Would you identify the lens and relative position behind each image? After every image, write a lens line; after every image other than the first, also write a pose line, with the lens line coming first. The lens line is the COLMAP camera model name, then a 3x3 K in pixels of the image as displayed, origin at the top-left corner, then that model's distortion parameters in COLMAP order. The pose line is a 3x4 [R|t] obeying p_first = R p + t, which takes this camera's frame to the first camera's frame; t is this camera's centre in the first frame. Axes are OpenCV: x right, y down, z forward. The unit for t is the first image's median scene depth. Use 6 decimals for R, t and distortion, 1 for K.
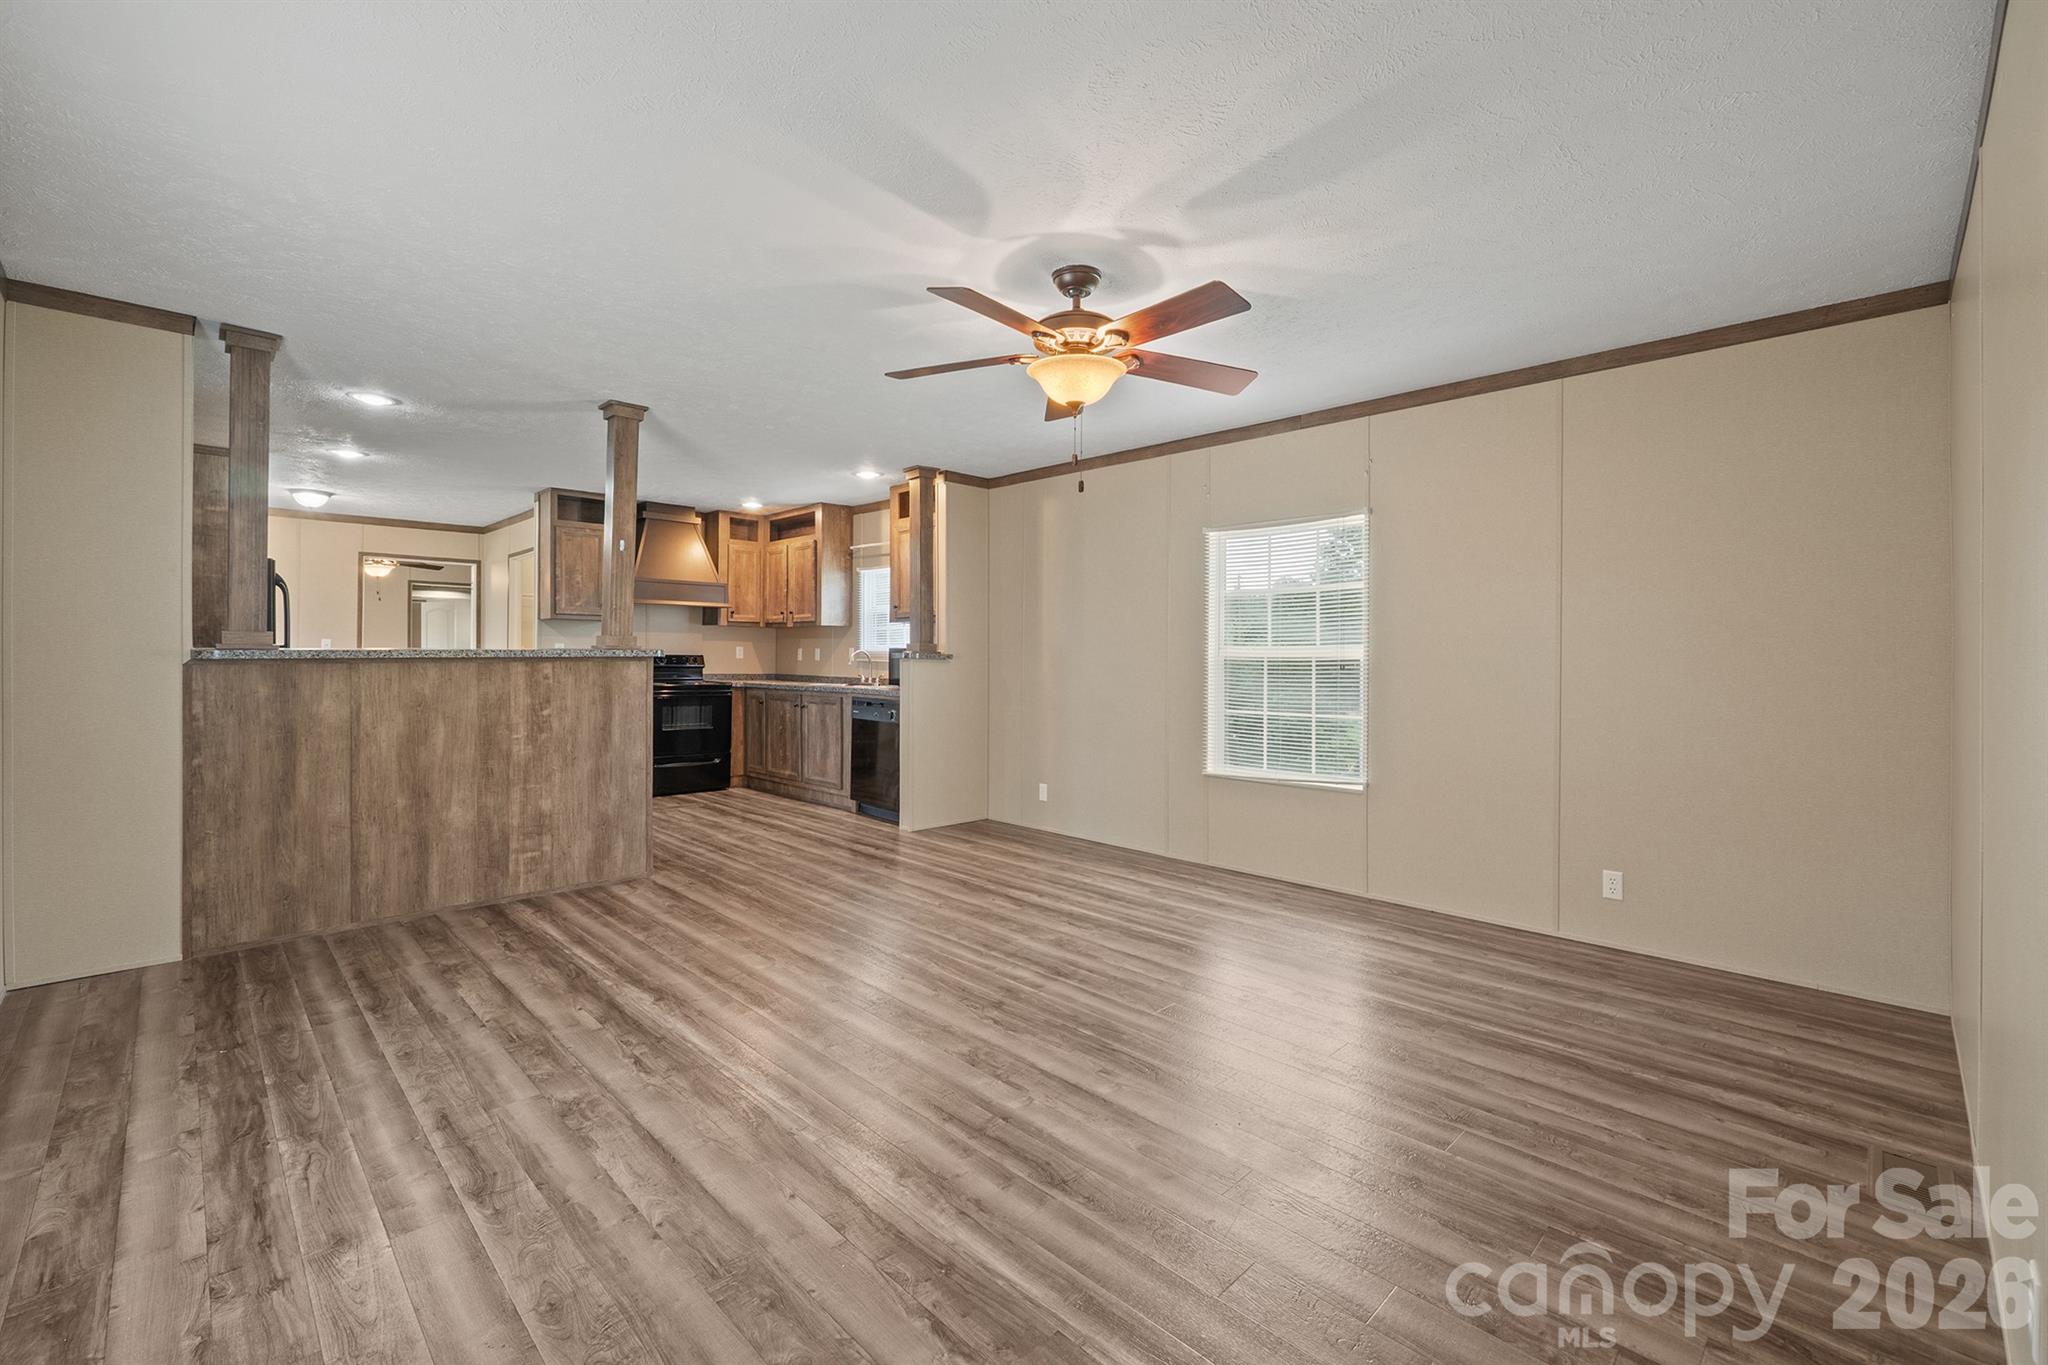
lens RADIAL K [[869.3, 0, 1039.6], [0, 869.3, 720.9], [0, 0, 1]] dist [-0.008147, 0.000800]
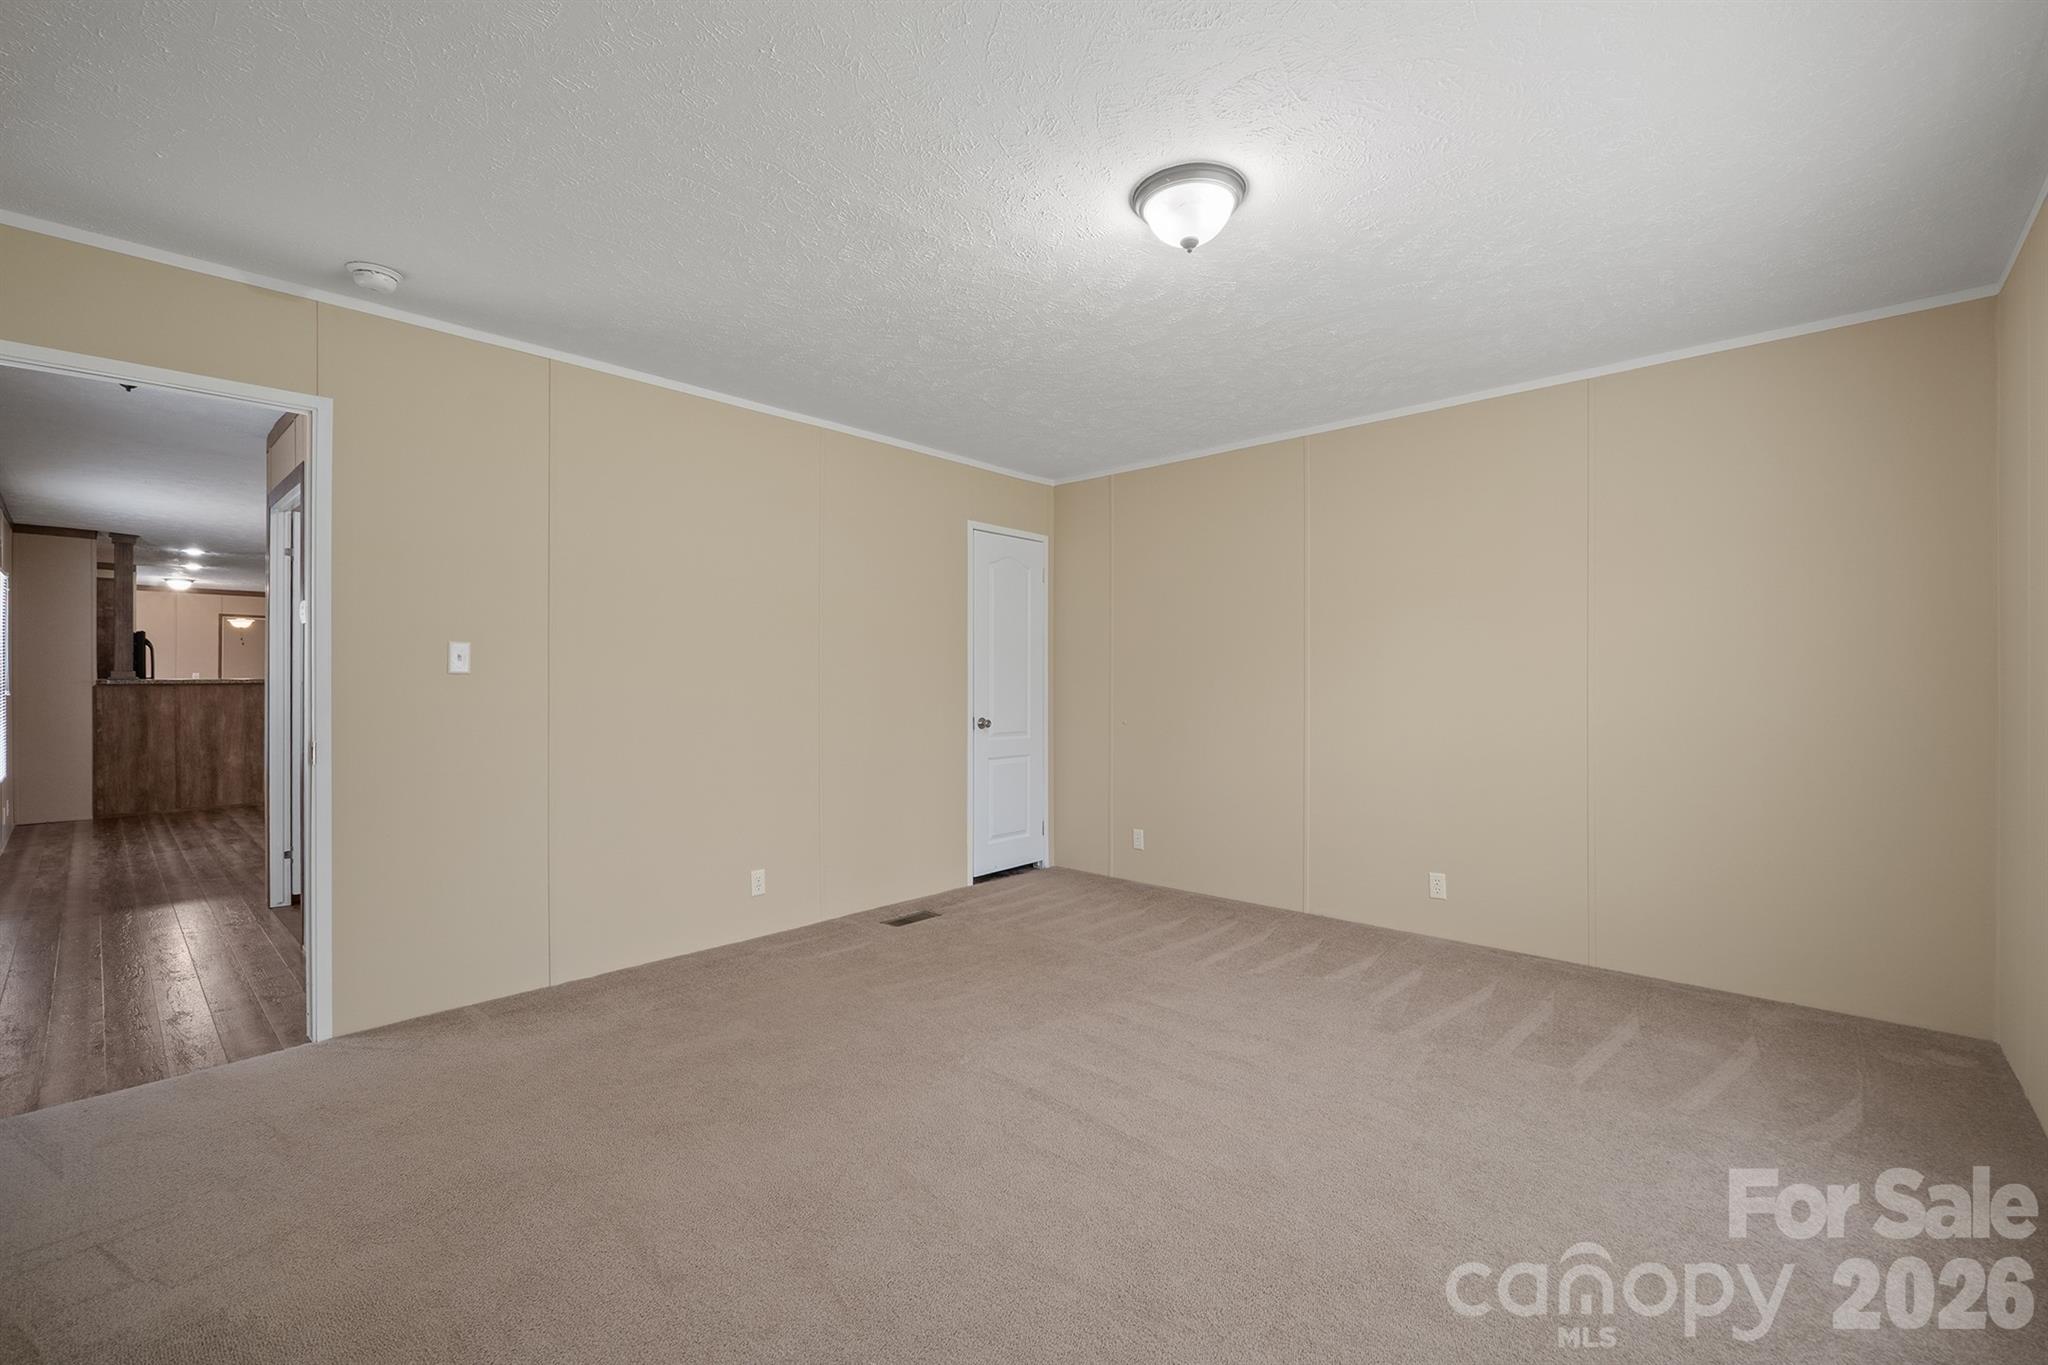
lens RADIAL K [[869.3, 0, 1026.3], [0, 869.3, 744.4], [0, 0, 1]] dist [-0.008147, 0.000800]
pose [[0.998951, -0.010071, 0.044677, 1.190612], [0.010223, 0.999943, -0.003191, 0.104485], [-0.044642, 0.003644, 0.998996, -1.204181]]
